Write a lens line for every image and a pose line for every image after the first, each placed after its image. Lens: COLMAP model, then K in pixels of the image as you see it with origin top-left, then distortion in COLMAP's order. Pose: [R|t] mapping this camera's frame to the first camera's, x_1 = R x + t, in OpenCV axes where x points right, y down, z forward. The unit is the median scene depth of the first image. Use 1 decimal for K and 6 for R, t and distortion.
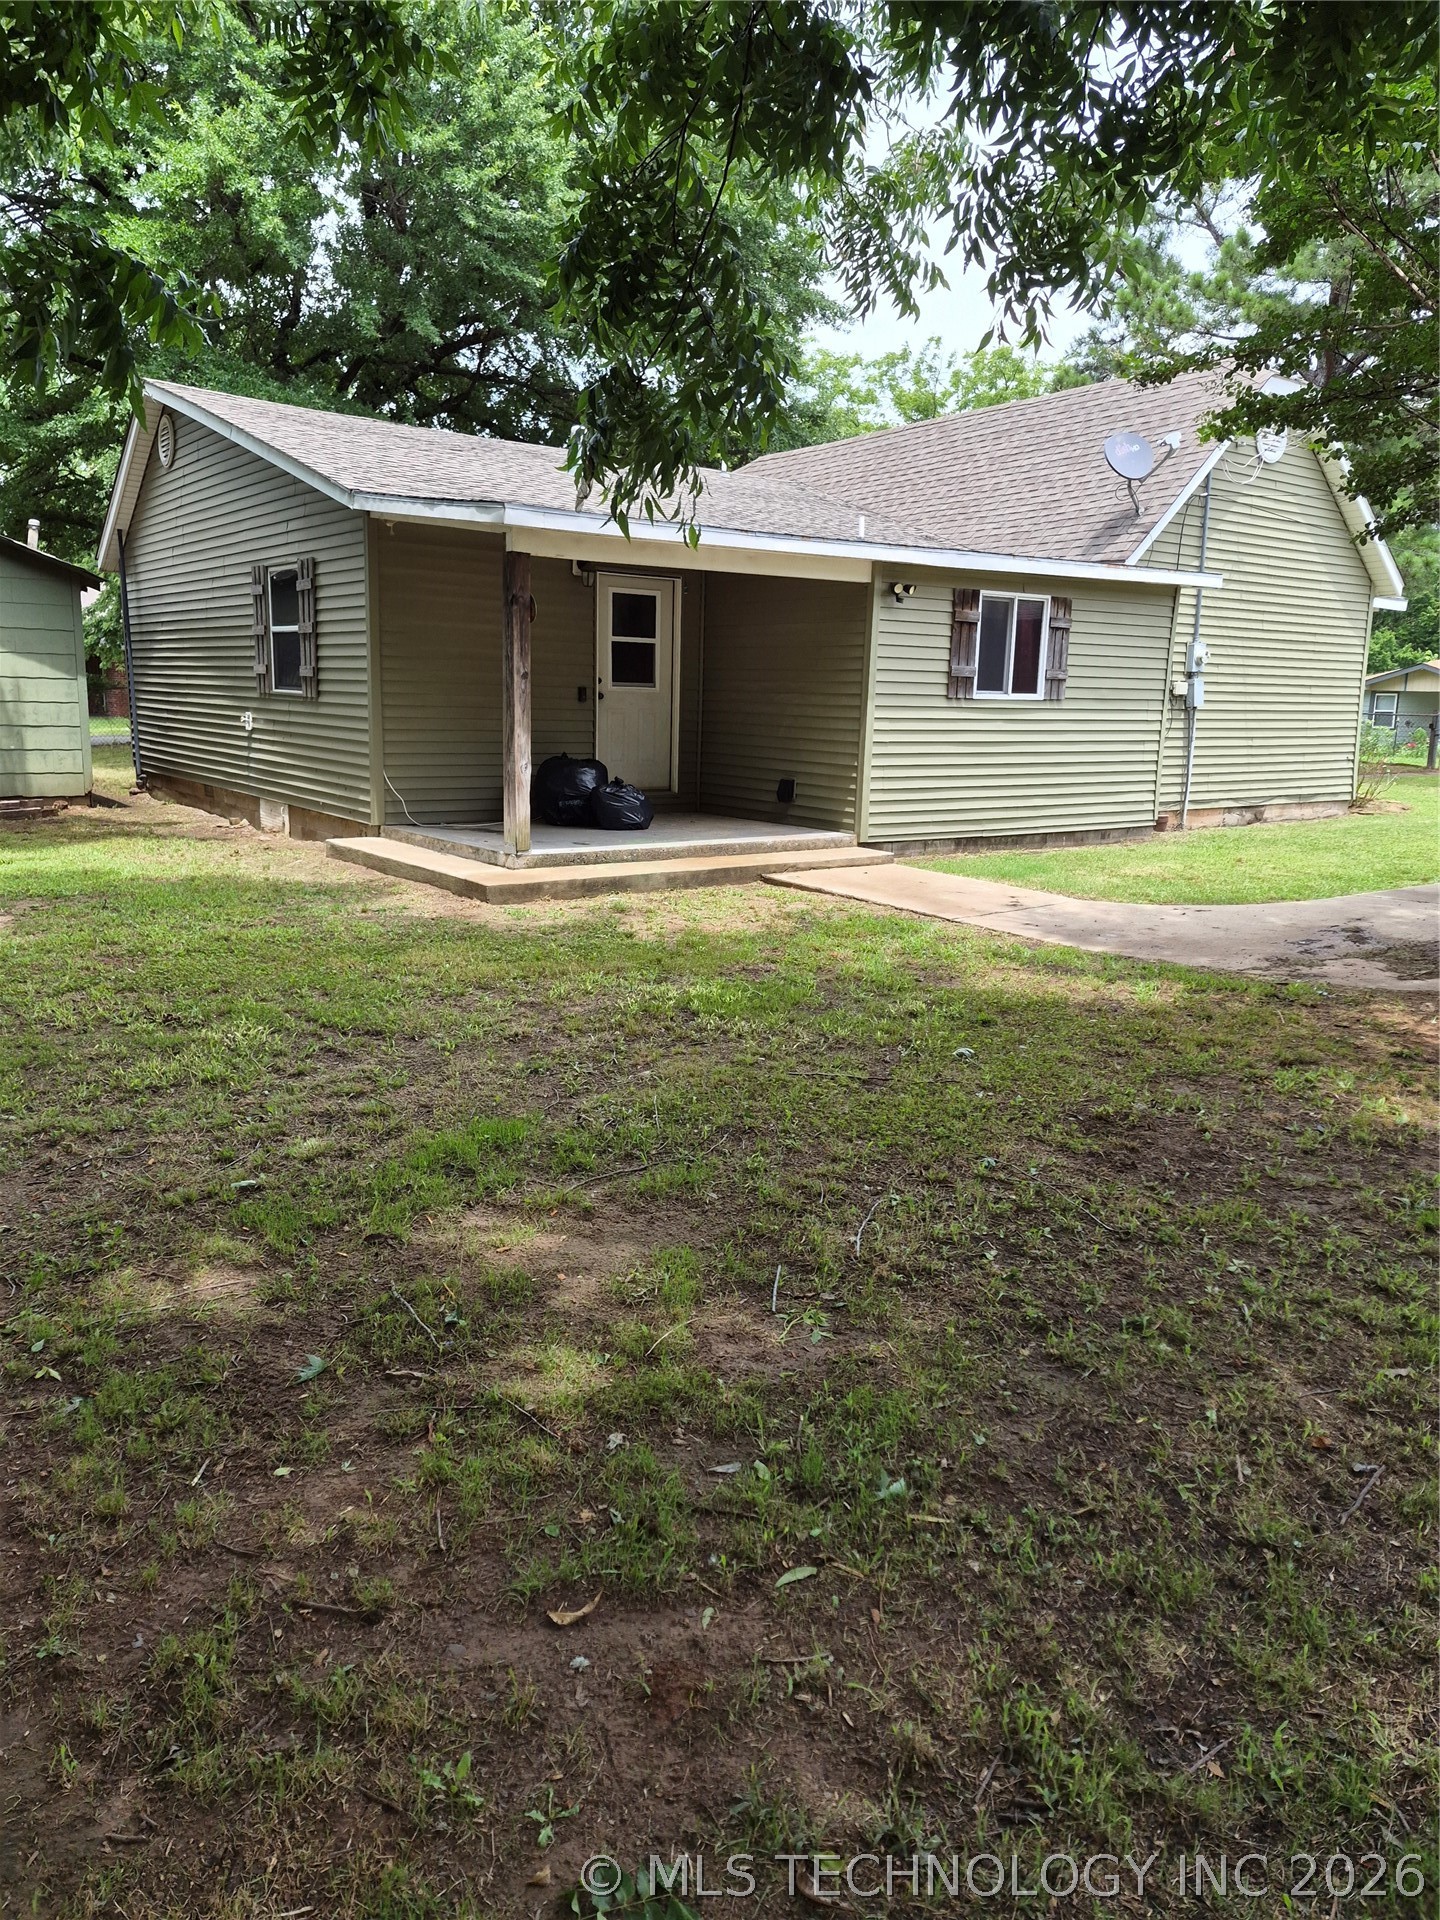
lens RADIAL K [[1310.0, 0, 729.3], [0, 1310.0, 922.7], [0, 0, 1]] dist [0.105588, -0.151568]
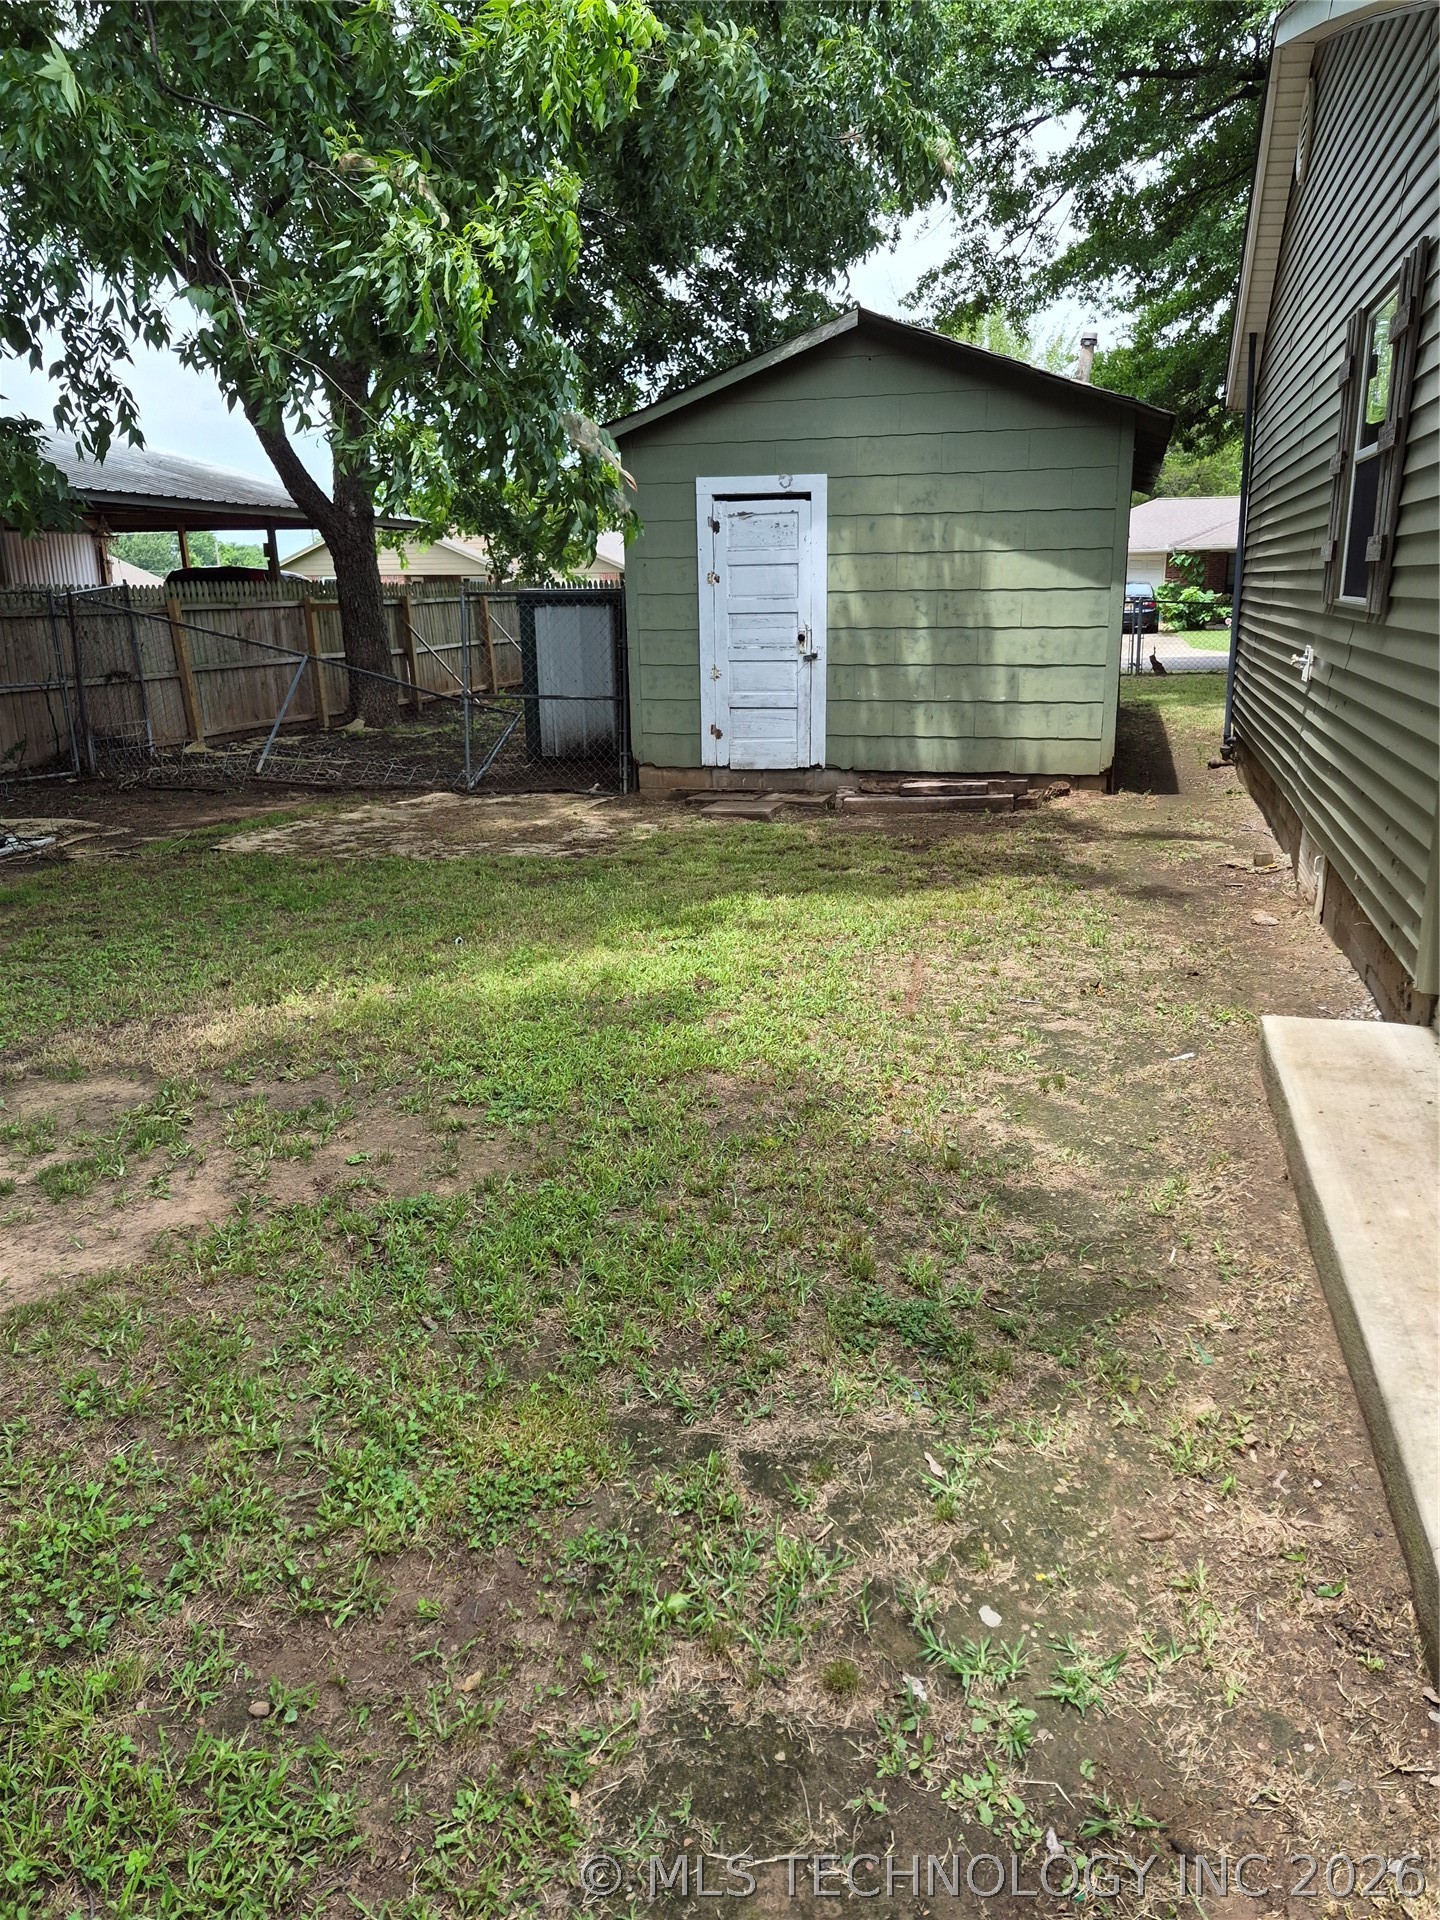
lens RADIAL K [[1310.0, 0, 729.3], [0, 1310.0, 922.7], [0, 0, 1]] dist [0.105588, -0.151568]
pose [[0.591727, 0.166170, -0.788826, -0.088463], [-0.111384, 0.985992, 0.124150, -0.096036], [0.798406, 0.014400, 0.601947, 0.543768]]
